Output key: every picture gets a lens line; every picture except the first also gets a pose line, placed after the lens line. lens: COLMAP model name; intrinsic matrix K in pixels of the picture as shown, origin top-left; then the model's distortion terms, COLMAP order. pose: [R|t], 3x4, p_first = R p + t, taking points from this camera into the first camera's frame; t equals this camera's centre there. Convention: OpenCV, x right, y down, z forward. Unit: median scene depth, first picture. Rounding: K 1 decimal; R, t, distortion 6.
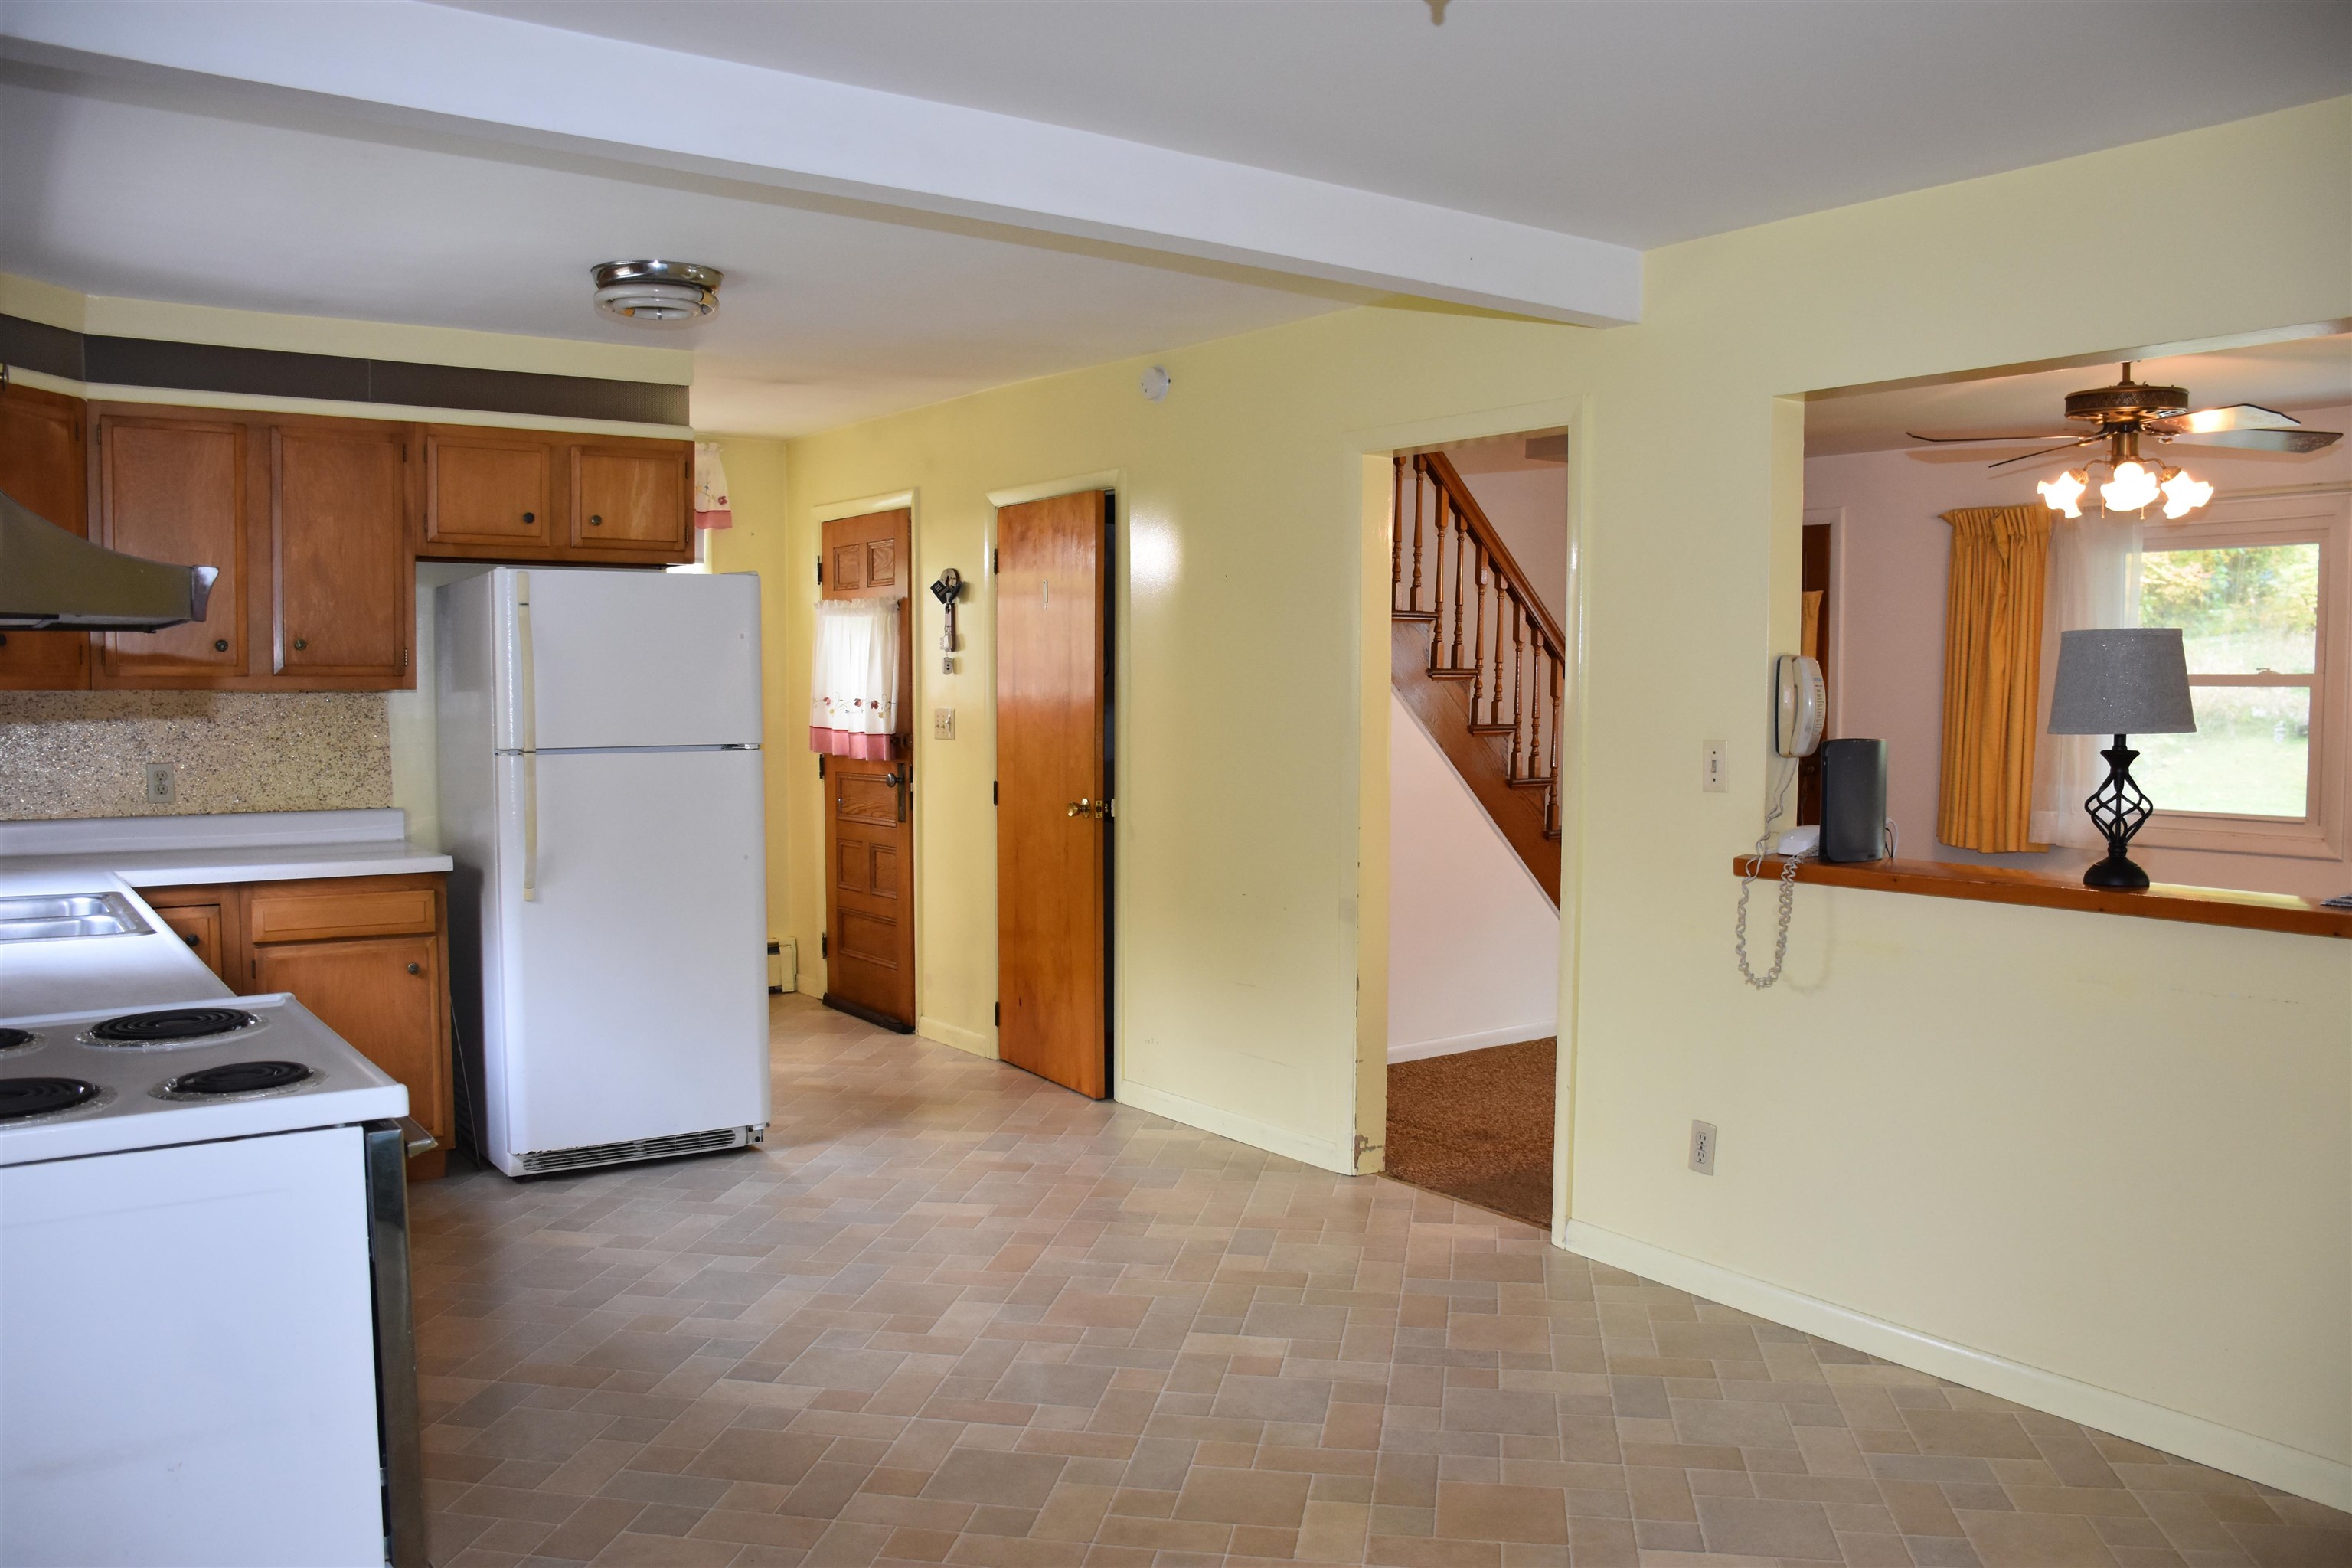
lens RADIAL K [[1836.0, 0, 1186.6], [0, 1836.0, 800.1], [0, 0, 1]] dist [-0.147059, 0.098834]
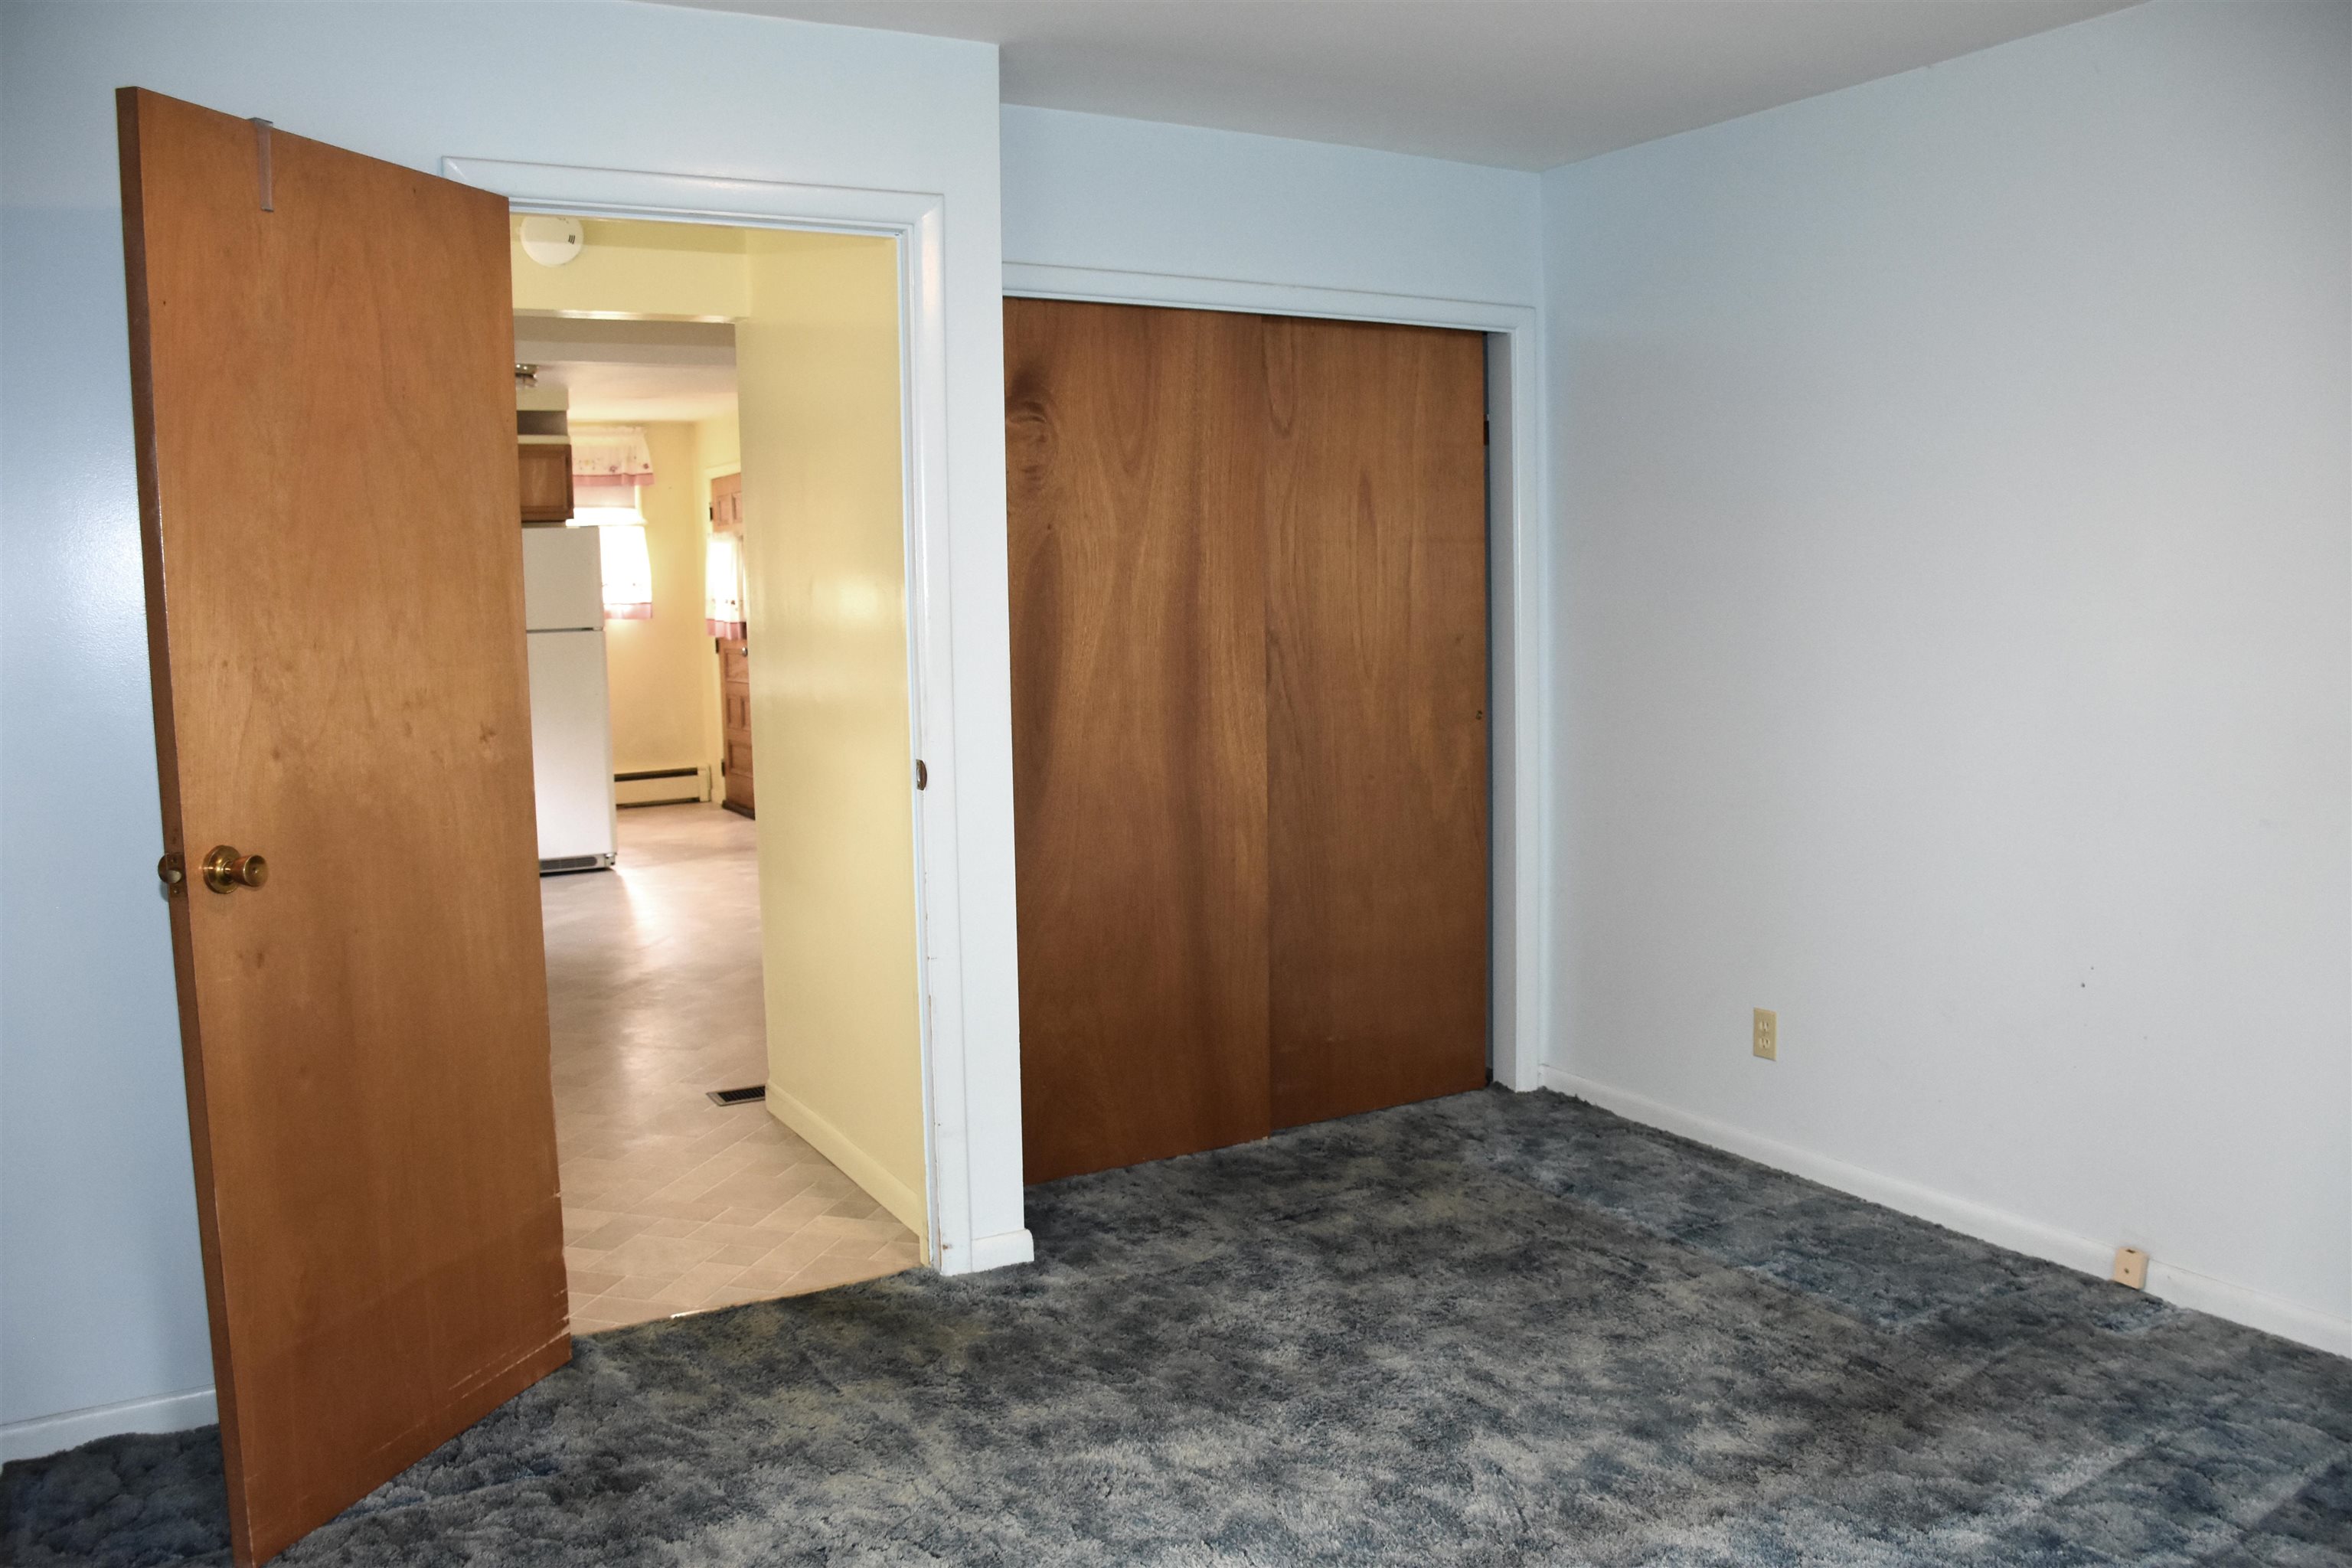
lens RADIAL K [[1836.0, 0, 1183.1], [0, 1836.0, 765.8], [0, 0, 1]] dist [-0.147059, 0.098834]
pose [[0.996024, -0.006564, -0.088842, 0.593139], [0.009734, 0.999330, 0.035294, 0.058859], [0.088551, -0.036019, 0.995420, -0.832058]]
